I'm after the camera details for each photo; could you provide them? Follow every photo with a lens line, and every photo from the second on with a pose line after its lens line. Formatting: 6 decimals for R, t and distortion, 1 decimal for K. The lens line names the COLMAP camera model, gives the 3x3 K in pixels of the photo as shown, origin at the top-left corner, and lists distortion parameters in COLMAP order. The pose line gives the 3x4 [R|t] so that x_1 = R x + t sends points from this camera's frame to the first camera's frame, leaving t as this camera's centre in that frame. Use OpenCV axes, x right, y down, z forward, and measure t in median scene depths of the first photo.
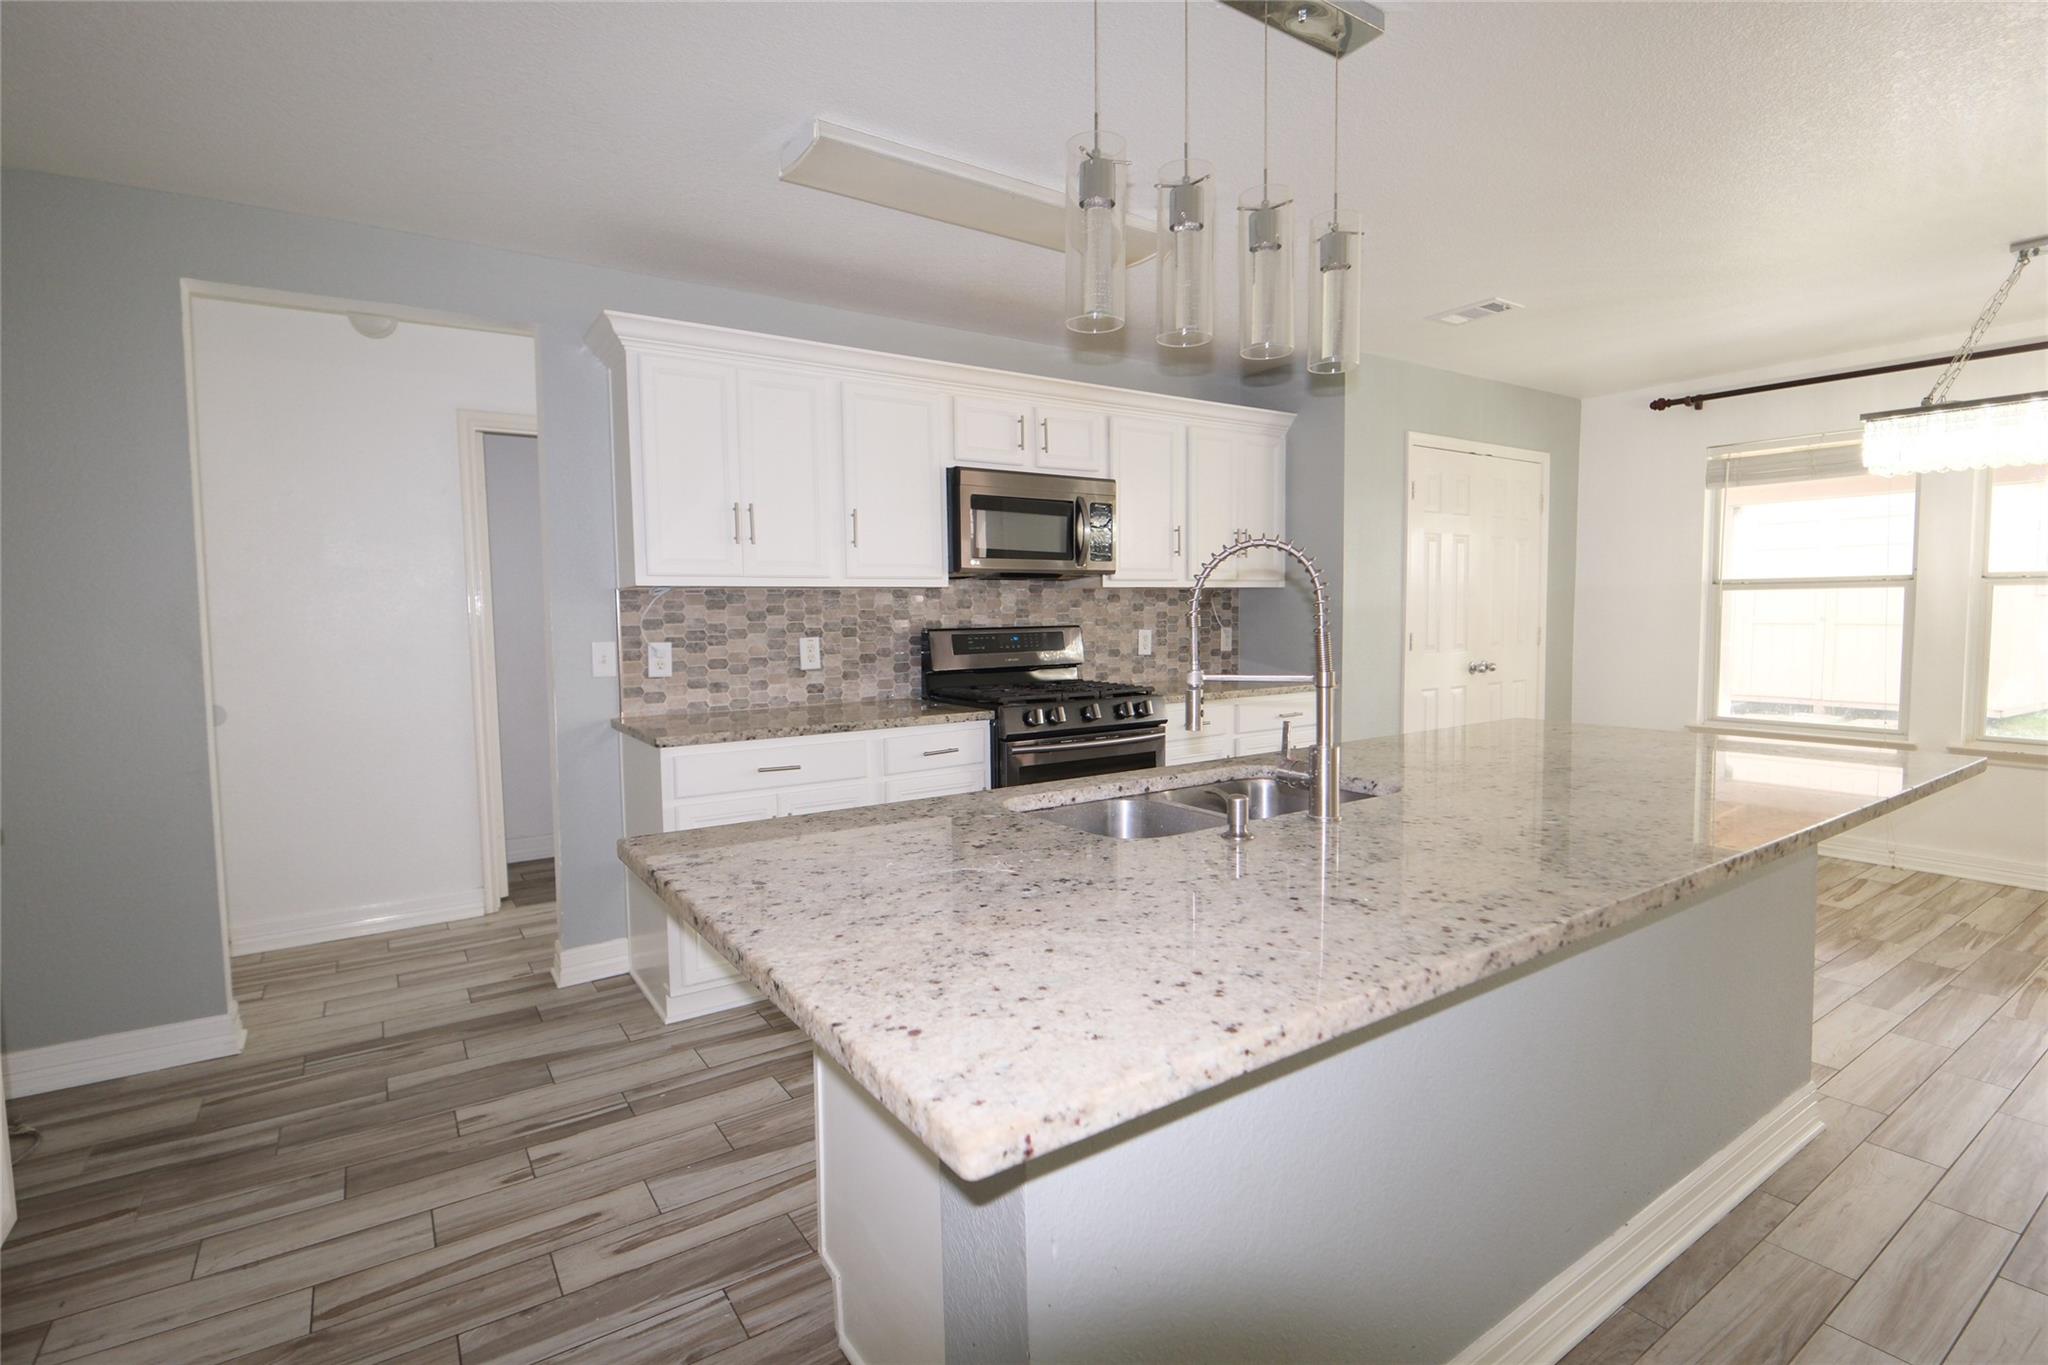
lens RADIAL K [[964.2, 0, 1028.0], [0, 964.2, 676.6], [0, 0, 1]] dist [0.003742, -0.009141]
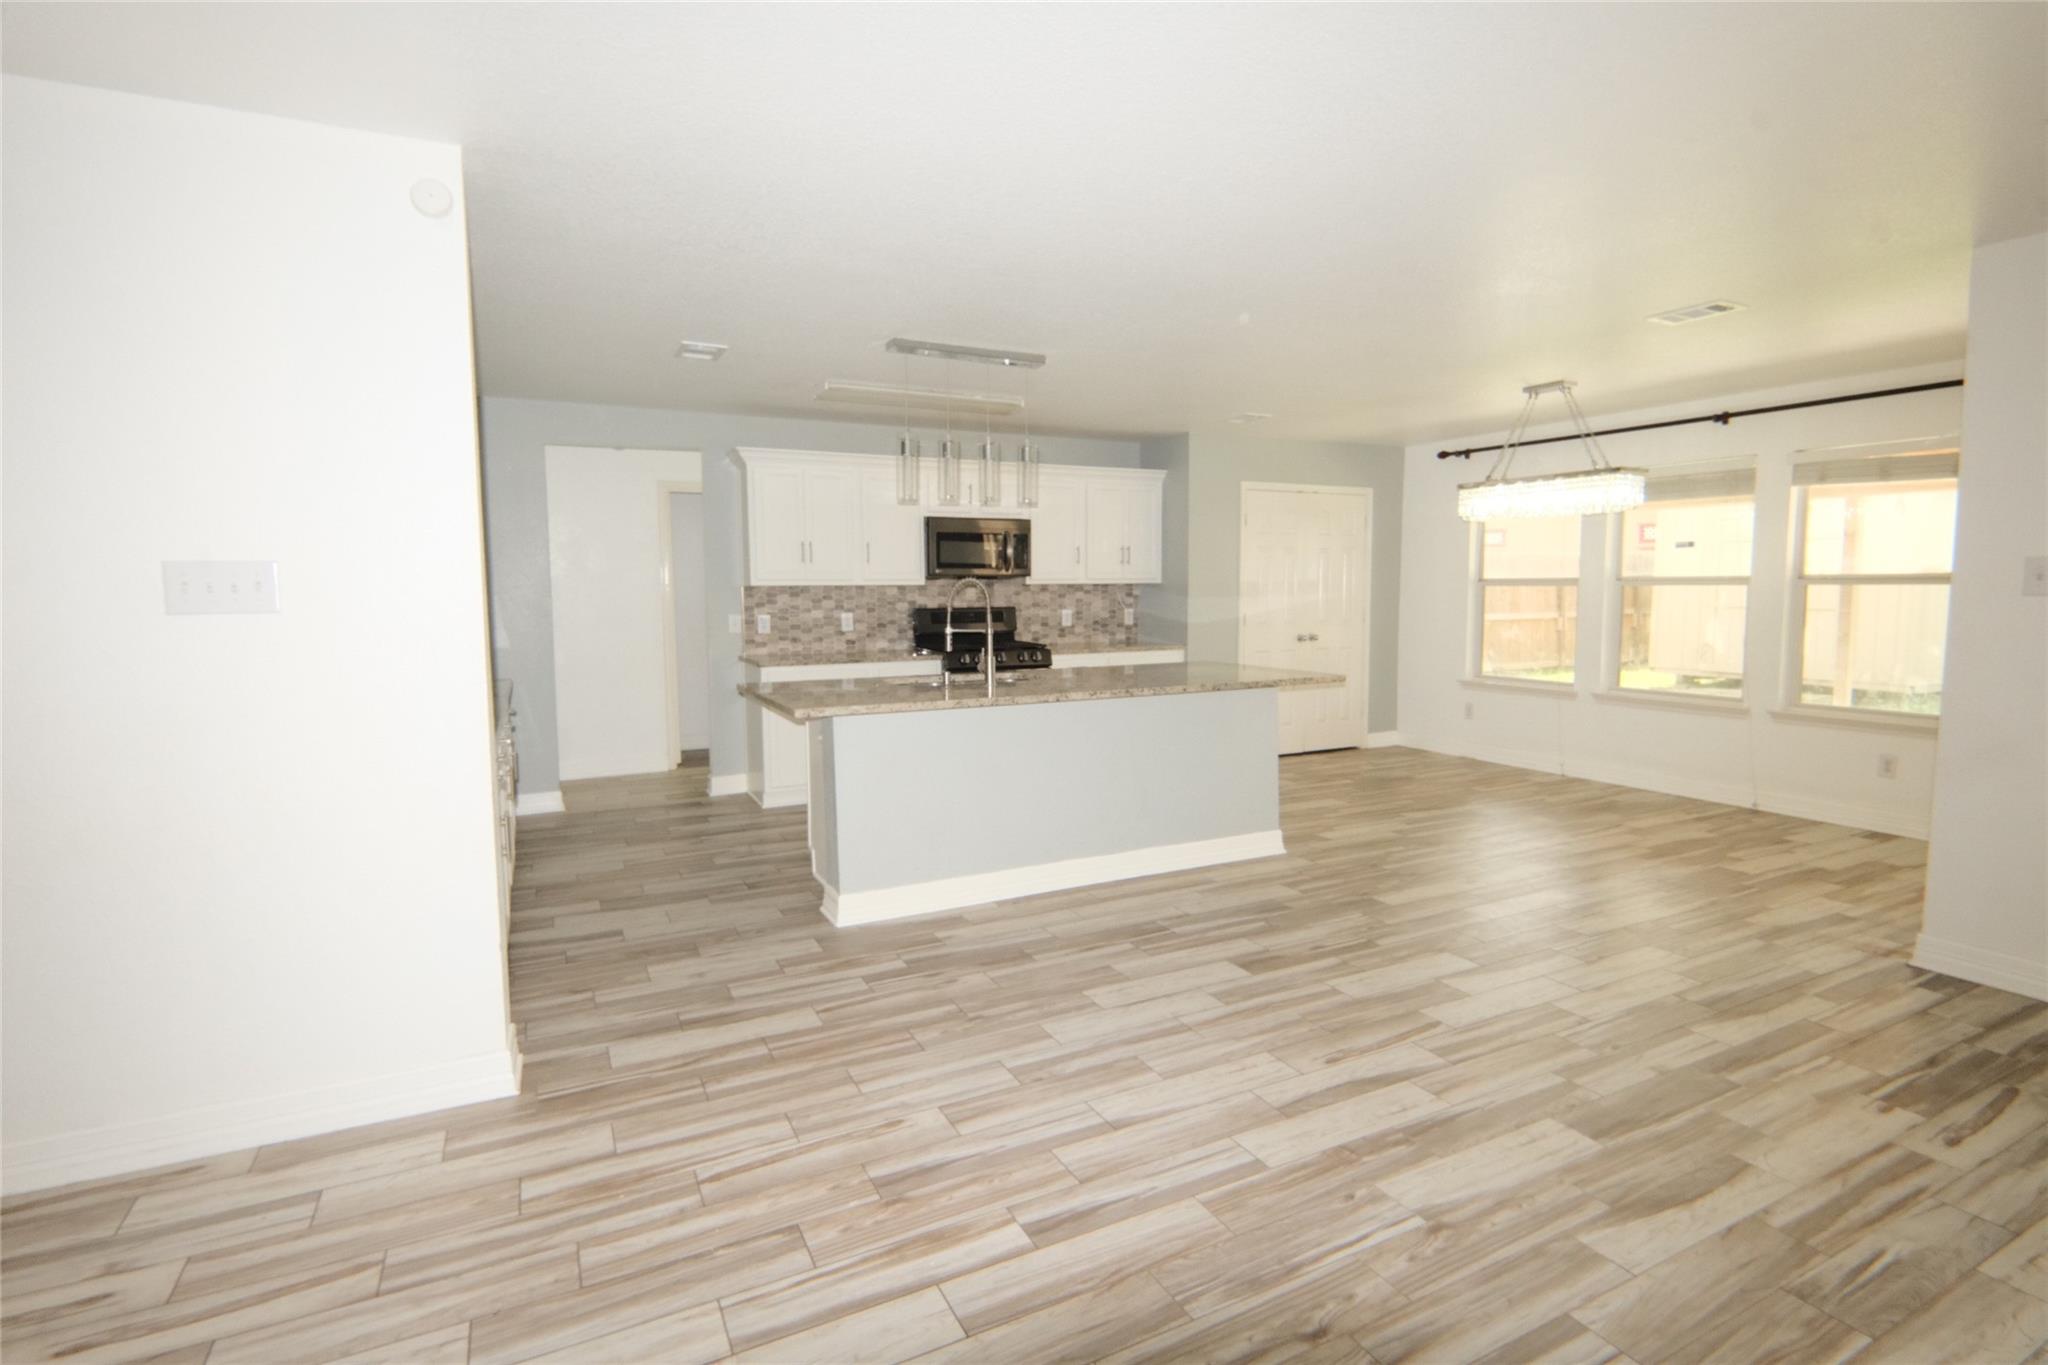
lens RADIAL K [[964.2, 0, 1028.0], [0, 964.2, 676.6], [0, 0, 1]] dist [0.003742, -0.009141]
pose [[0.991990, 0.017735, -0.125062, 0.319221], [-0.014696, 0.999575, 0.025183, 0.025981], [0.125456, -0.023143, 0.991829, -0.697874]]
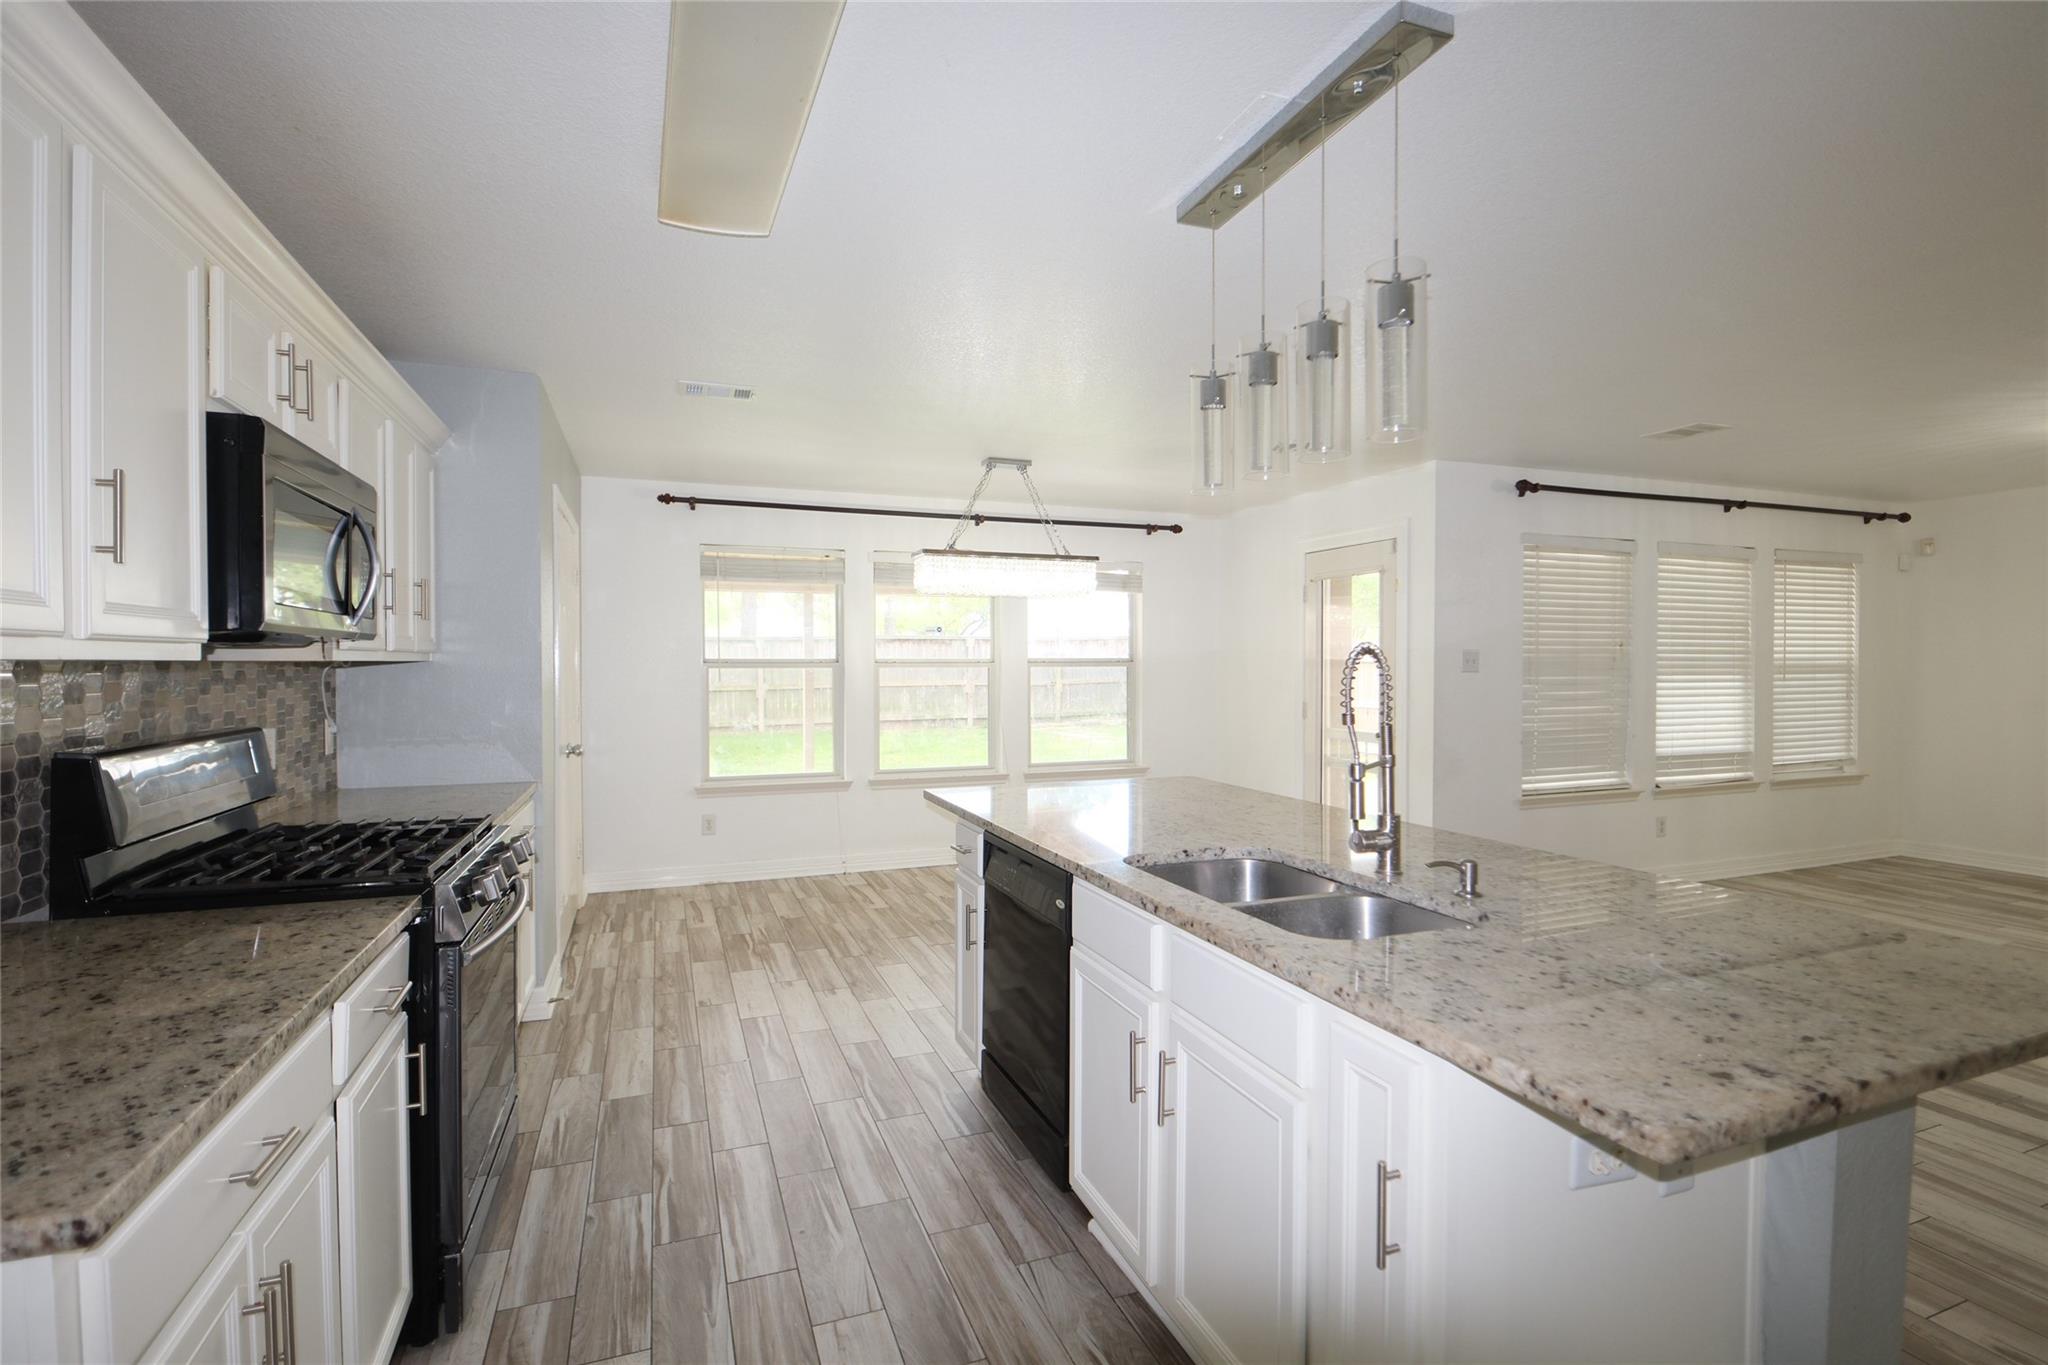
lens RADIAL K [[964.2, 0, 1028.0], [0, 964.2, 676.6], [0, 0, 1]] dist [0.003742, -0.009141]
pose [[0.230308, -0.001133, 0.973117, -0.445085], [0.065871, 0.997724, -0.014428, -0.051787], [-0.970886, 0.067423, 0.229859, 0.503128]]
